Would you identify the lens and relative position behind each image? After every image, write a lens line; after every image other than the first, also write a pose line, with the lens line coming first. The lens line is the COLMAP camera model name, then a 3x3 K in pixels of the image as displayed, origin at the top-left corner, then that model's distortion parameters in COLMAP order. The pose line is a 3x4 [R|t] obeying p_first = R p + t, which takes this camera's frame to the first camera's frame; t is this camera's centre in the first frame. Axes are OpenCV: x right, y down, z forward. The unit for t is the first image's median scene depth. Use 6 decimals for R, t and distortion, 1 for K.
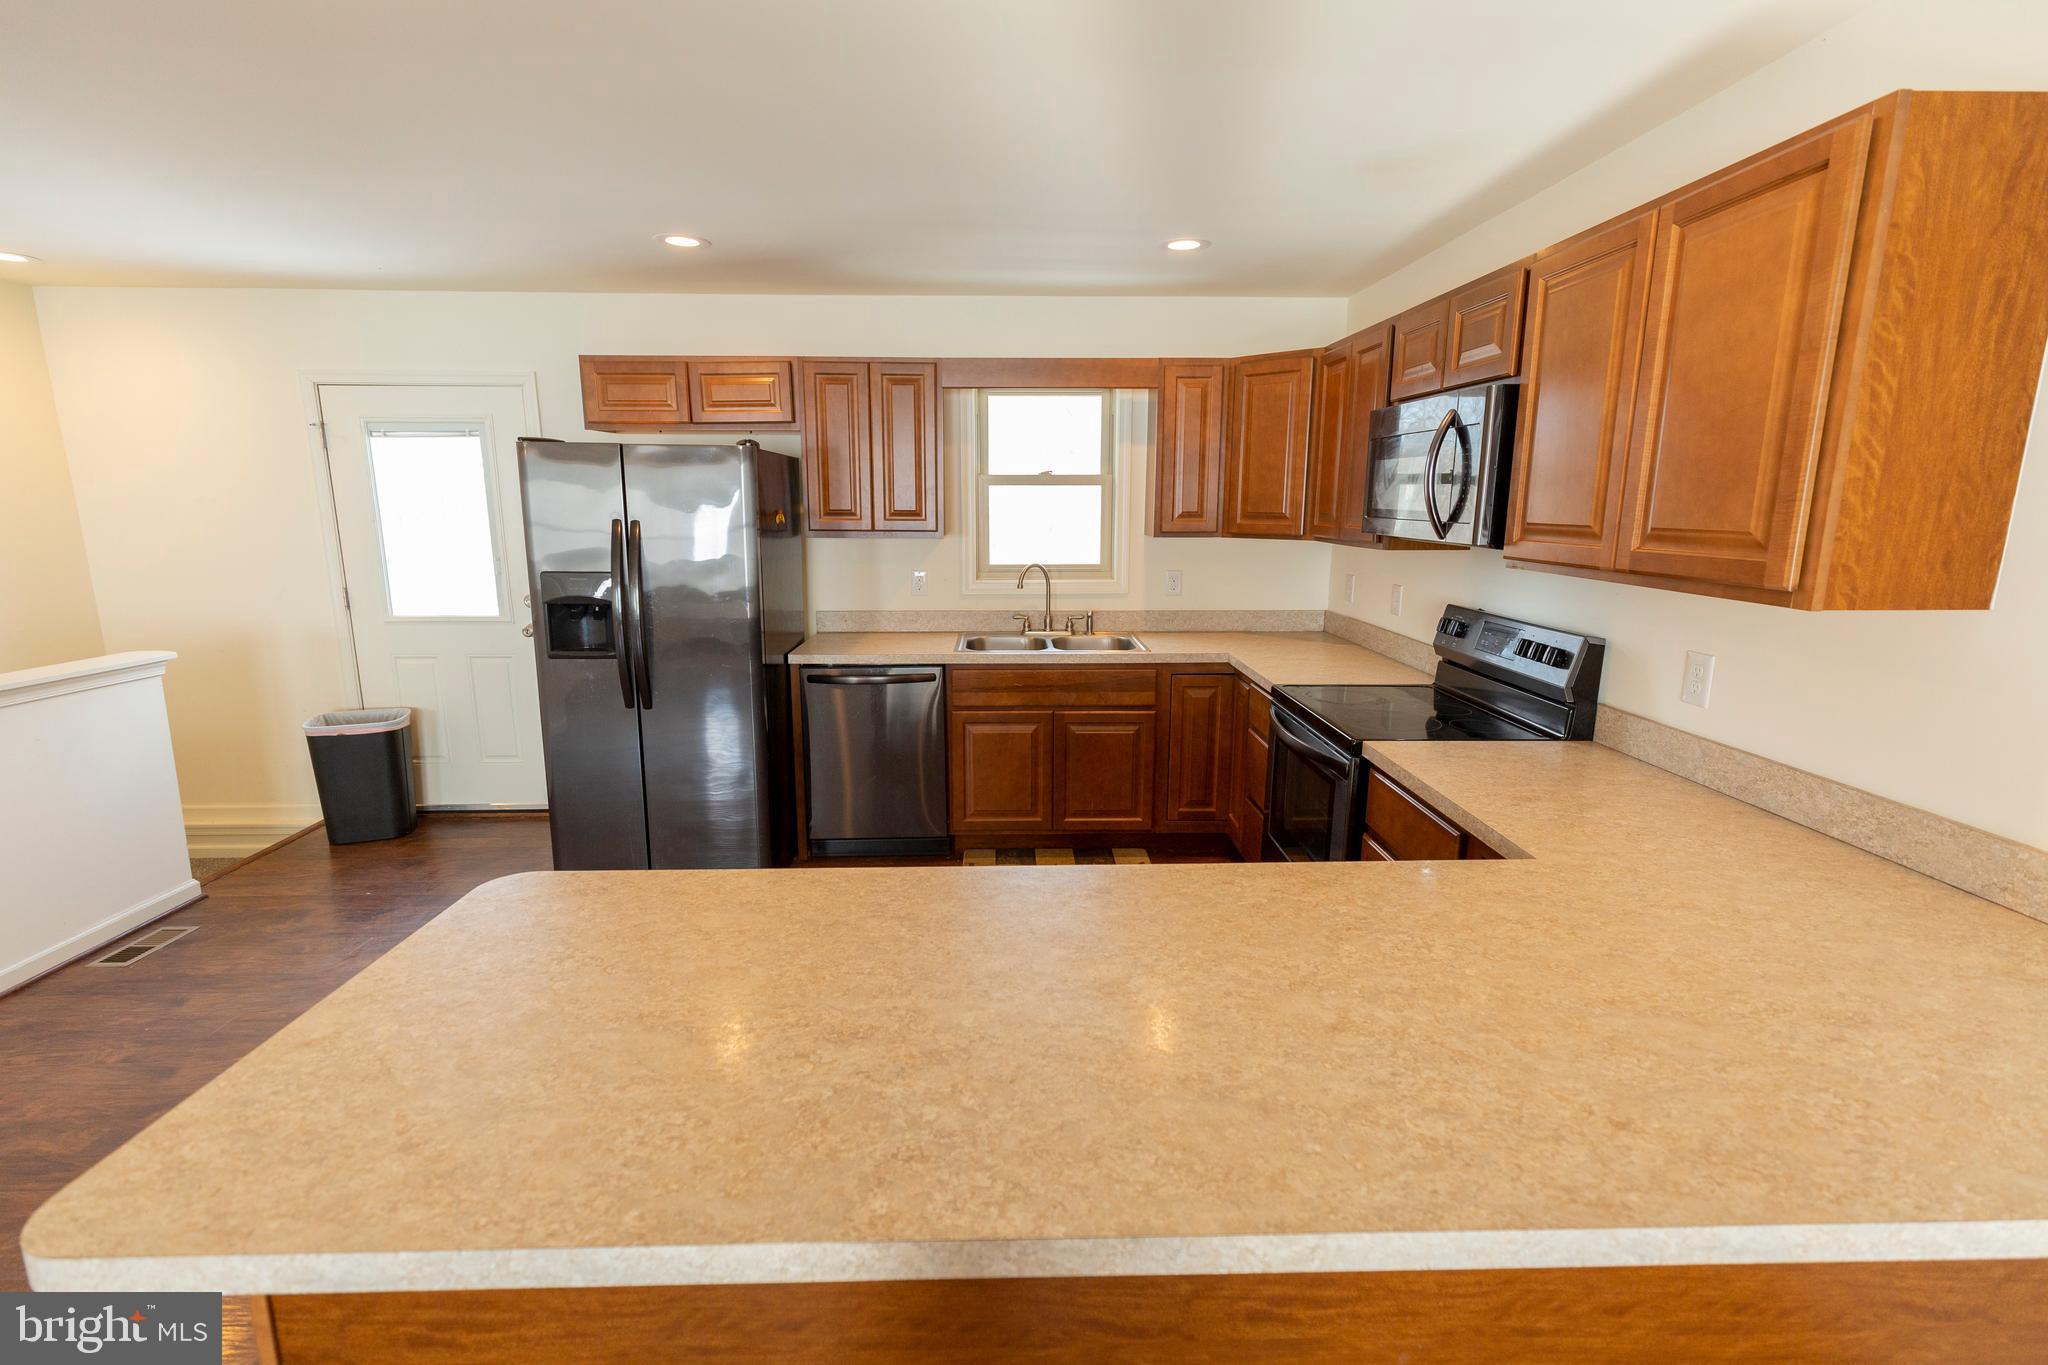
lens RADIAL K [[920.6, 0, 1021.7], [0, 920.6, 676.1], [0, 0, 1]] dist [0.007351, -0.000166]
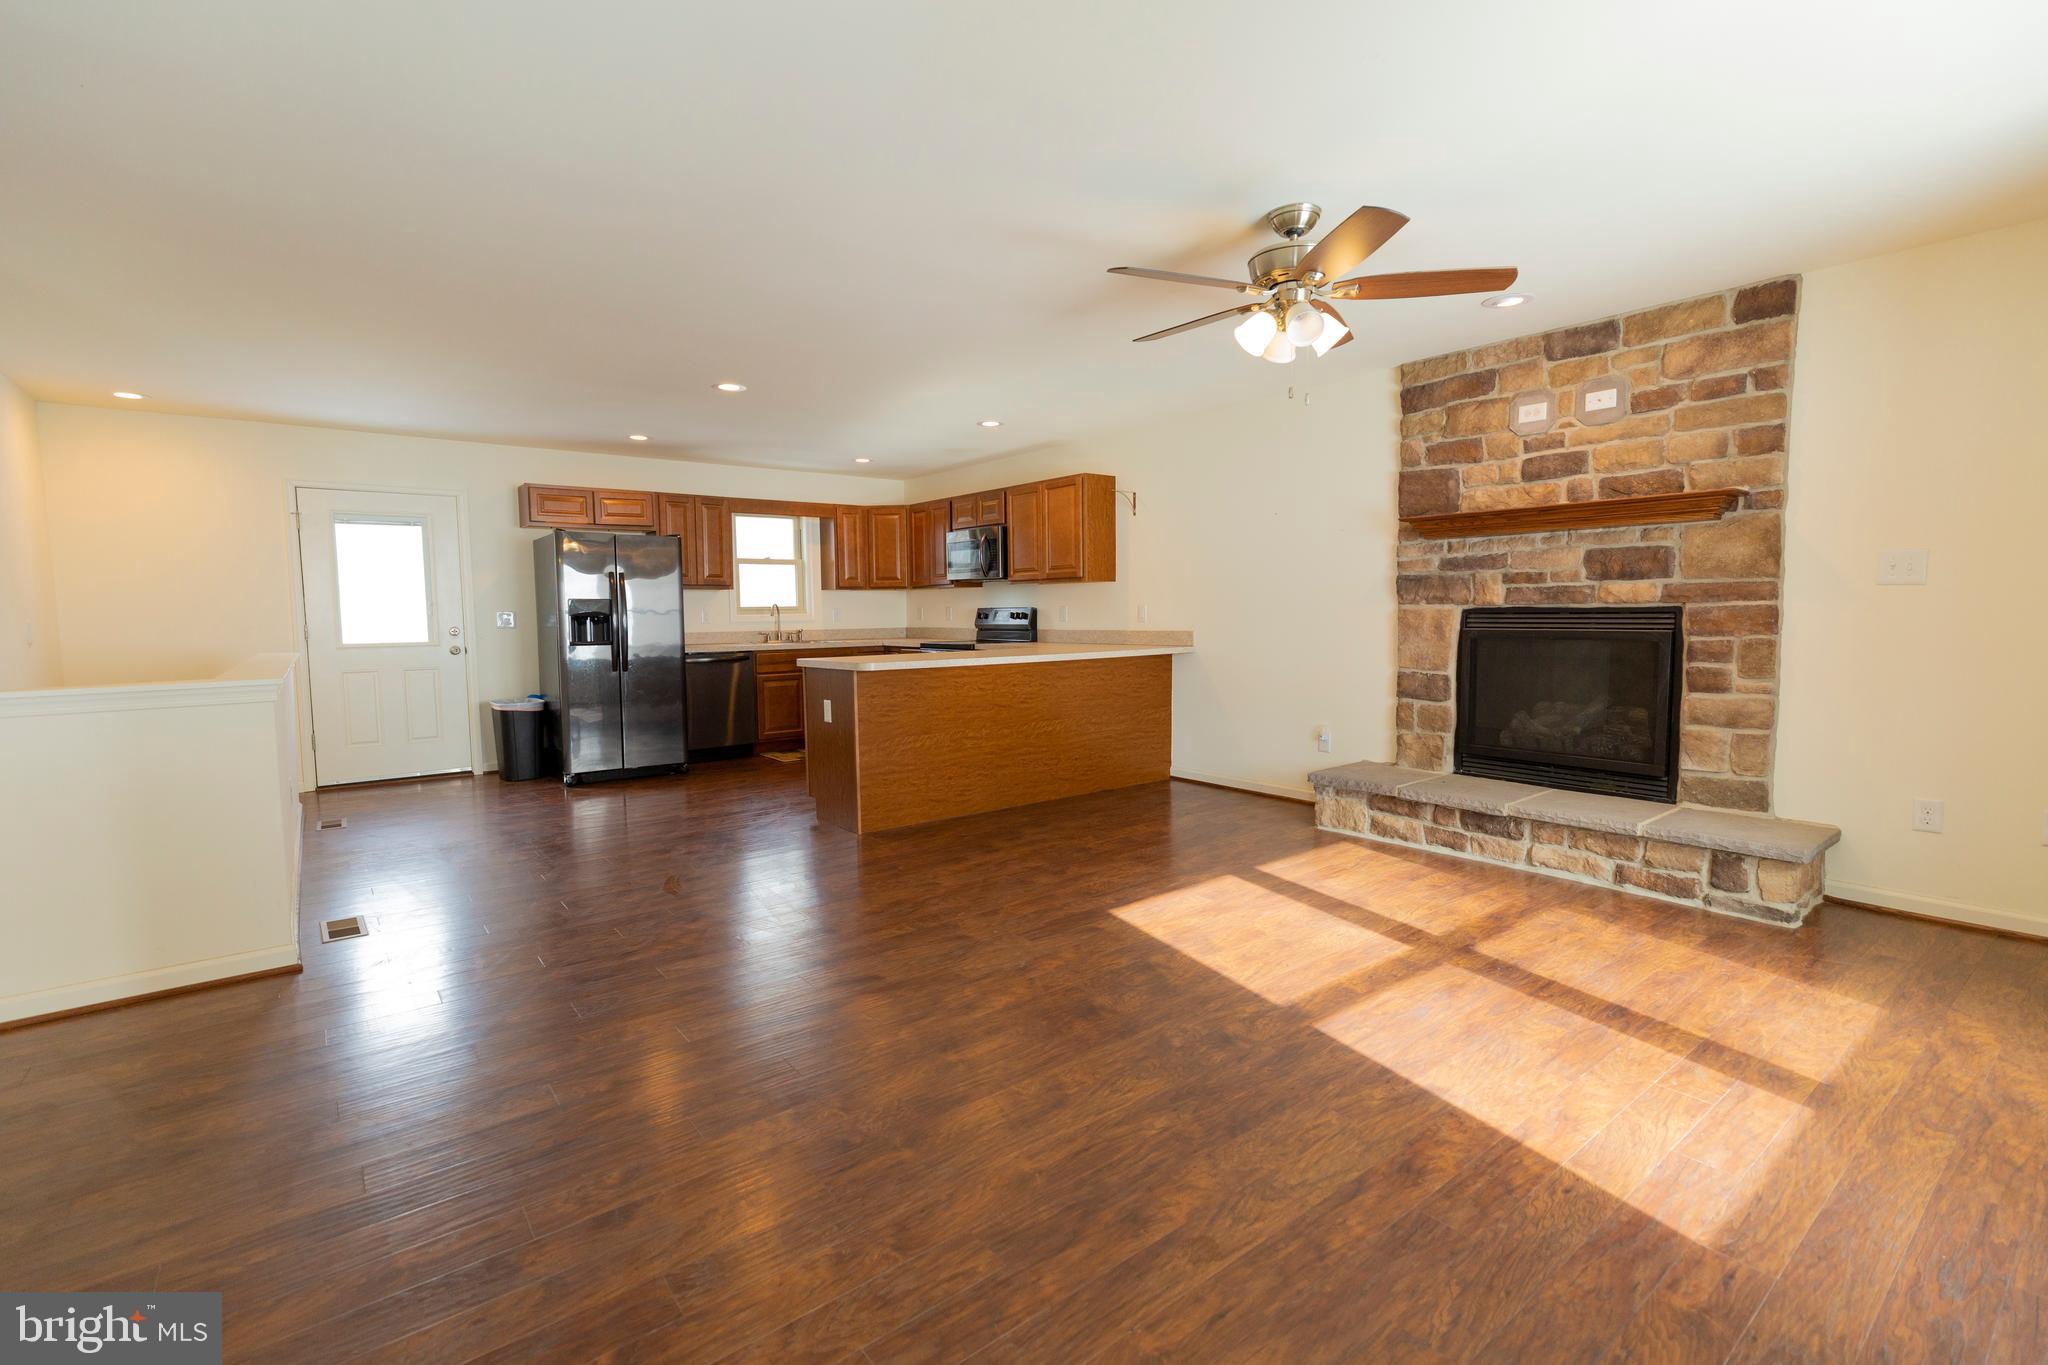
lens RADIAL K [[912.2, 0, 1022.4], [0, 912.2, 677.0], [0, 0, 1]] dist [0.006197, -0.000517]
pose [[0.803714, -0.054331, 0.592530, -0.749636], [0.125772, 0.988834, -0.079929, 0.260126], [-0.581571, 0.138764, 0.801573, -0.845922]]
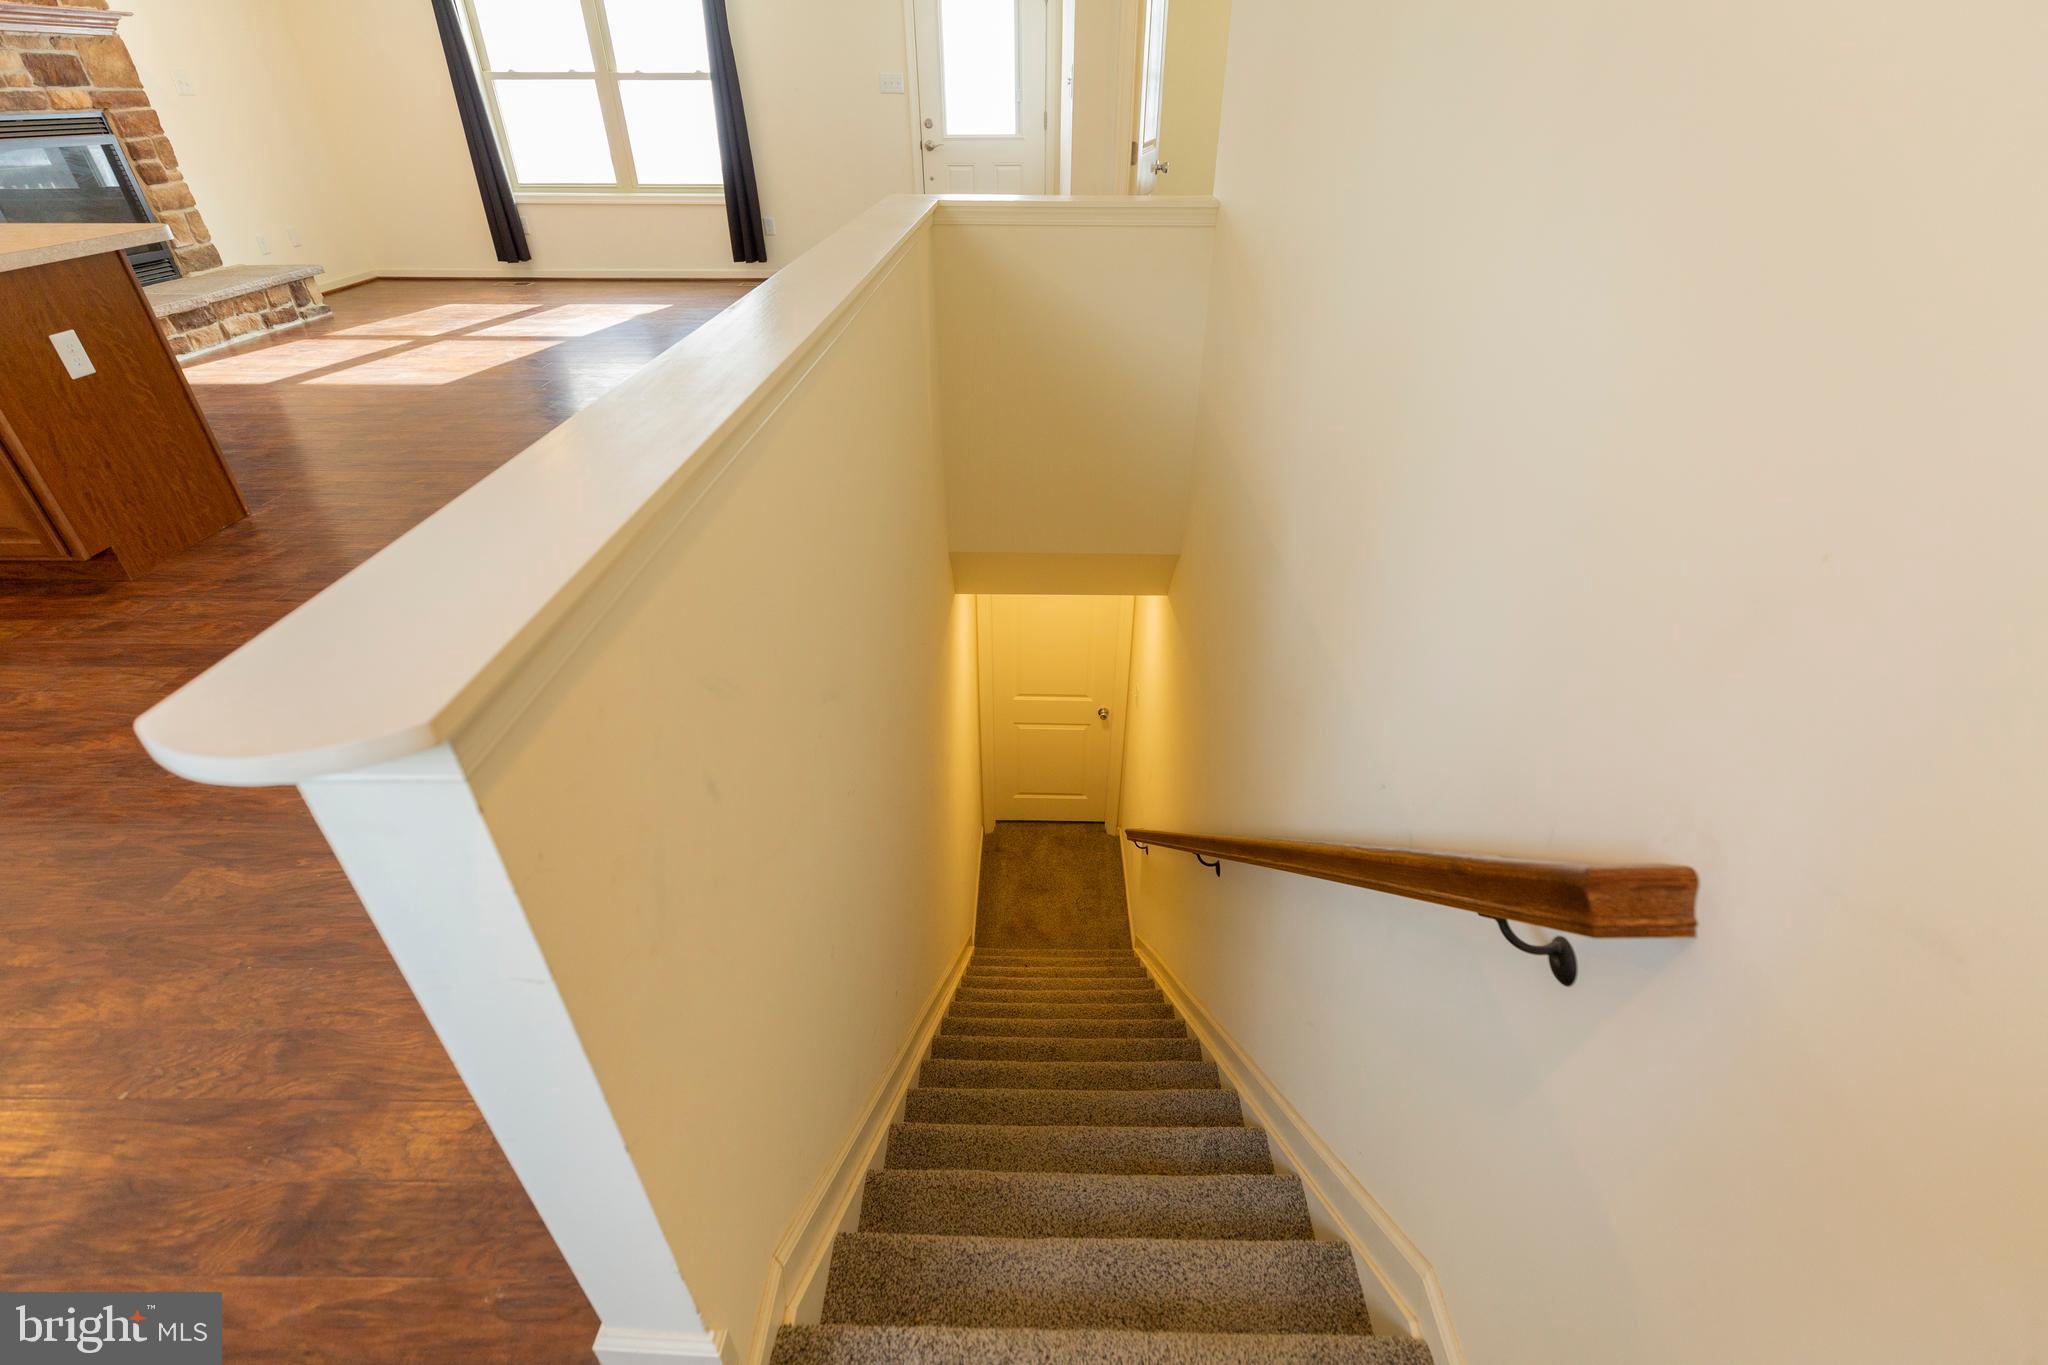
lens RADIAL K [[931.6, 0, 1023.6], [0, 931.6, 677.1], [0, 0, 1]] dist [0.005955, -0.000319]
pose [[-0.999088, -0.022709, 0.036165, -0.944259], [0.008375, 0.726241, 0.687389, -0.124671], [-0.041874, 0.687065, -0.725388, 0.974007]]
